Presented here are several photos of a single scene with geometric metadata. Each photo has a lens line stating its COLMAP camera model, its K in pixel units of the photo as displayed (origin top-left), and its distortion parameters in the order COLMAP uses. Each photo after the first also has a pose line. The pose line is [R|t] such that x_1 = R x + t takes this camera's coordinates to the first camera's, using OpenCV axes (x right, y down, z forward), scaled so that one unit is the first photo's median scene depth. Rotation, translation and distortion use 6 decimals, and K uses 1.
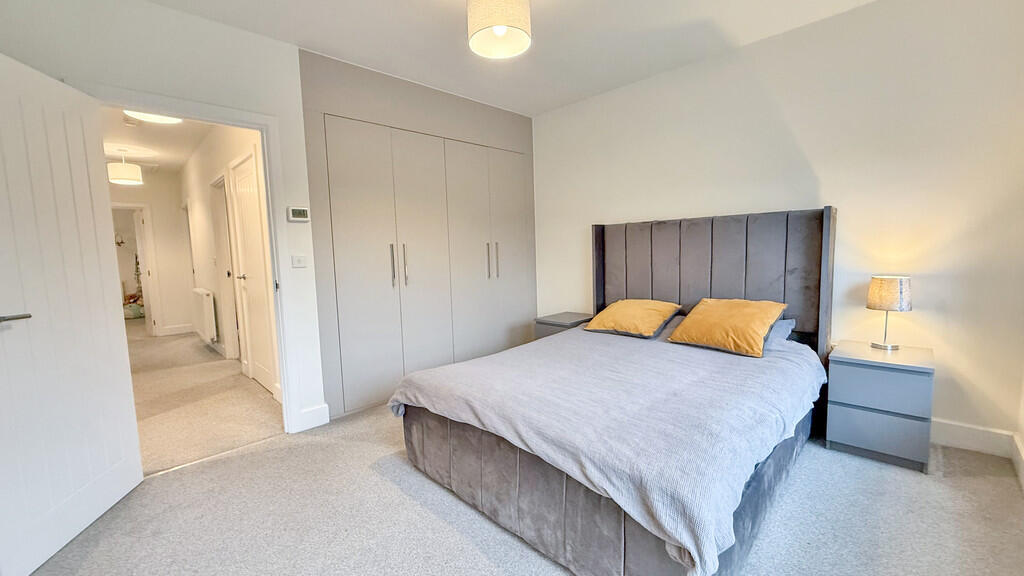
lens RADIAL K [[425.5, 0, 512.5], [0, 425.5, 290.4], [0, 0, 1]] dist [0.000973, 0.000057]
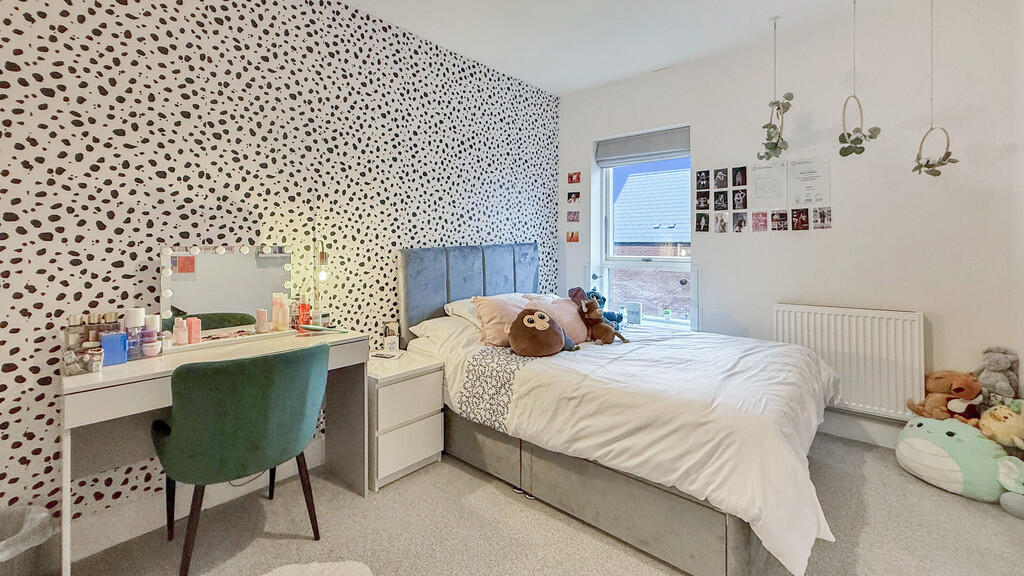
lens RADIAL K [[425.5, 0, 512.1], [0, 425.5, 287.6], [0, 0, 1]] dist [0.000973, 0.000057]
pose [[0.044320, 0.026555, -0.998664, -0.658551], [-0.095306, 0.995200, 0.022233, -0.027694], [0.994461, 0.094193, 0.046638, 0.721718]]
